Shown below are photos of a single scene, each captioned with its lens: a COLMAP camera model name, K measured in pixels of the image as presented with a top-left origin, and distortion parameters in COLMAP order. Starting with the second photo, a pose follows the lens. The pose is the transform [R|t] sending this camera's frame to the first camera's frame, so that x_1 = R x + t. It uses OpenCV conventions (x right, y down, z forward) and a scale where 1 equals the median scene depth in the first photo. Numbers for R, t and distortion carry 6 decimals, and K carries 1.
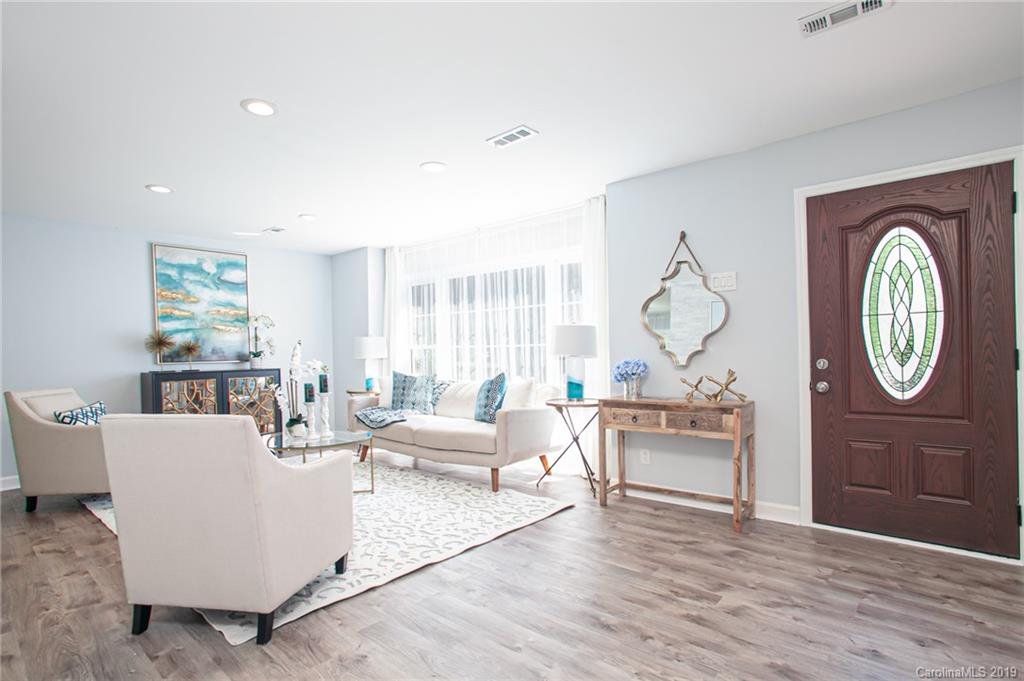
lens RADIAL K [[512.1, 0, 508.2], [0, 512.1, 355.5], [0, 0, 1]] dist [-0.054445, 0.028989]
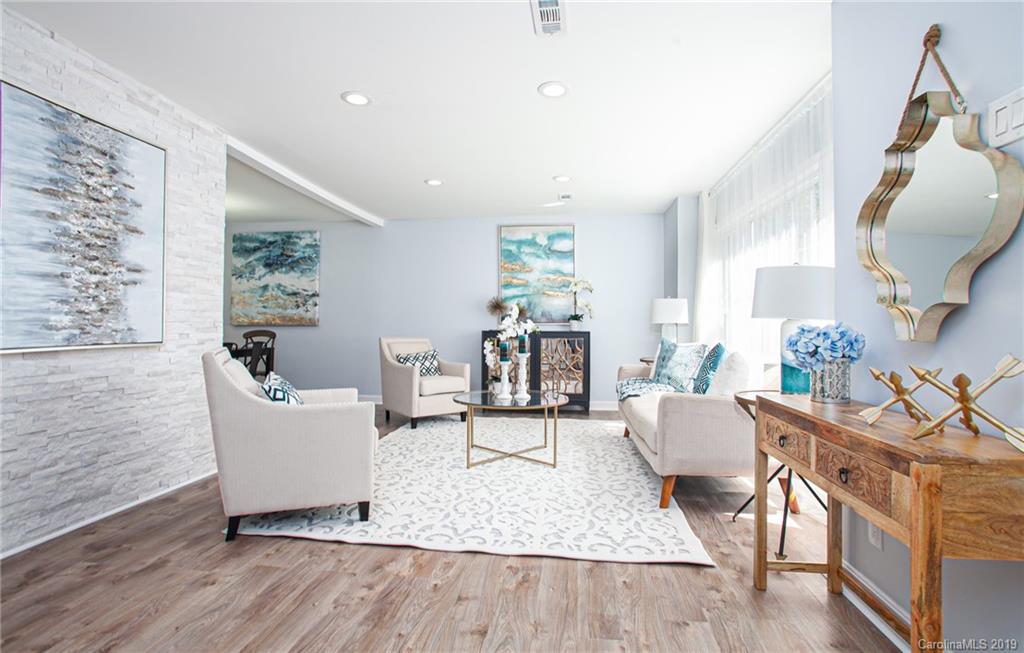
lens RADIAL K [[505.4, 0, 512.0], [0, 505.4, 326.5], [0, 0, 1]] dist [-0.053084, 0.000102]
pose [[0.560152, 0.023254, -0.828063, 0.398417], [-0.022015, 0.999671, 0.013181, 0.007528], [0.828097, 0.010846, 0.560480, 0.396898]]
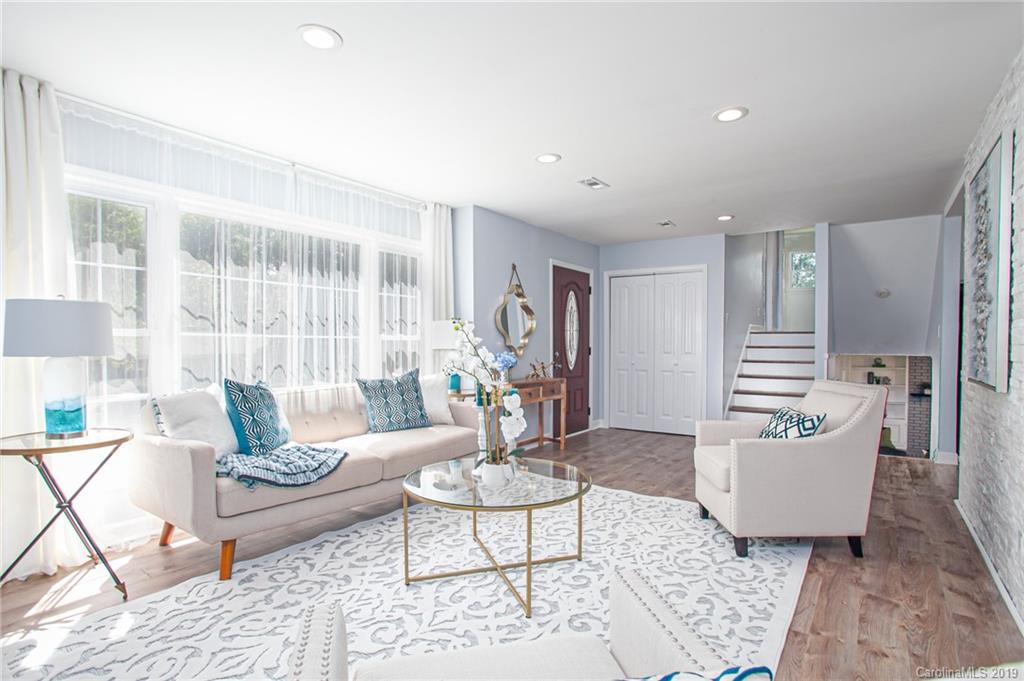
lens RADIAL K [[512.1, 0, 508.2], [0, 512.1, 355.5], [0, 0, 1]] dist [-0.054445, 0.028989]
pose [[-0.084780, -0.004725, 0.996388, -0.909319], [0.008199, 0.999952, 0.005440, 0.007074], [-0.996366, 0.008631, -0.084737, 0.935689]]
